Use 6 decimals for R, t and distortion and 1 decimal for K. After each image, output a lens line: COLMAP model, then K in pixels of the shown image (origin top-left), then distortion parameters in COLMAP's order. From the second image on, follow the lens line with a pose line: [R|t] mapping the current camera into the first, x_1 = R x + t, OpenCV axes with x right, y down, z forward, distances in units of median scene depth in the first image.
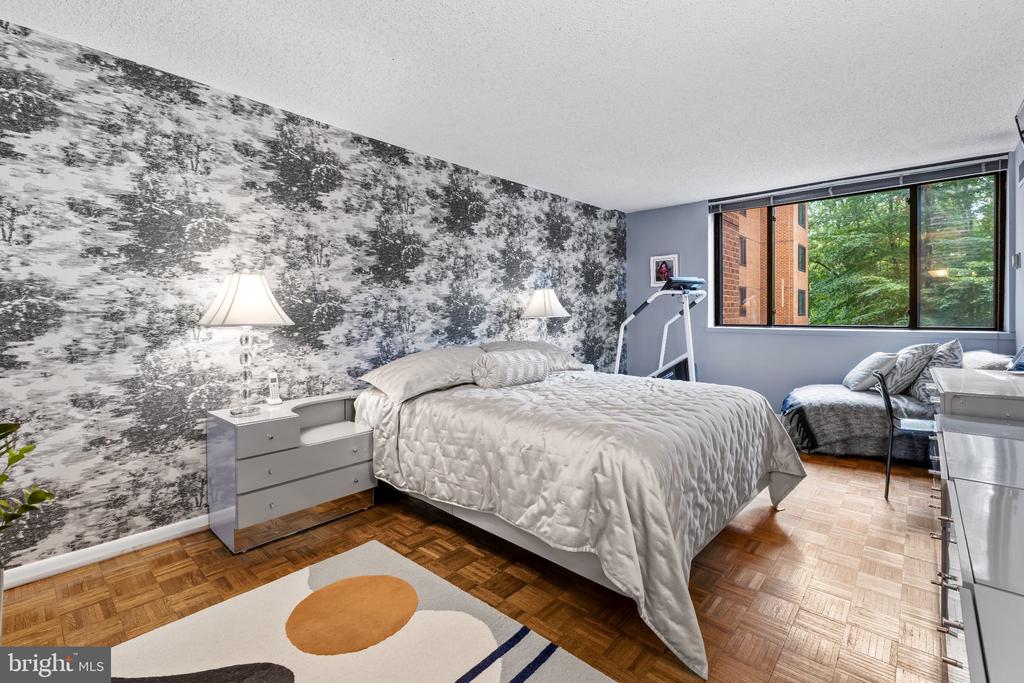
lens RADIAL K [[459.2, 0, 513.4], [0, 459.2, 309.4], [0, 0, 1]] dist [-0.001921, -0.000085]
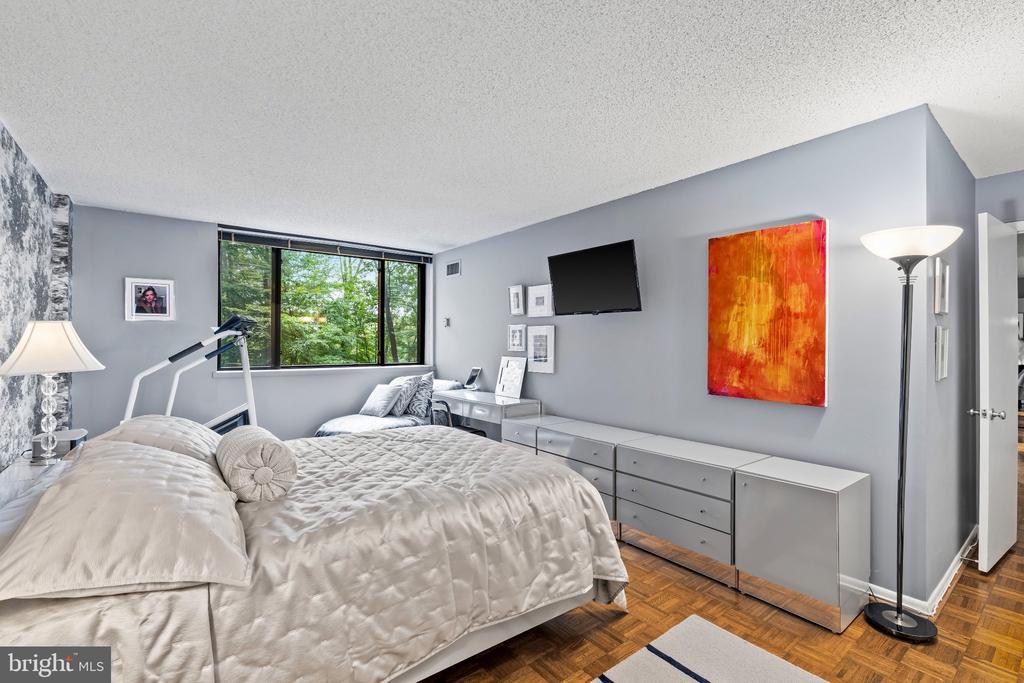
lens RADIAL K [[455.6, 0, 513.7], [0, 455.6, 331.7], [0, 0, 1]] dist [-0.002165, 0.000225]
pose [[0.182933, 0.030588, 0.982649, -0.349860], [-0.007820, 0.999530, -0.029657, -0.017970], [-0.983094, -0.002259, 0.183086, 0.344958]]
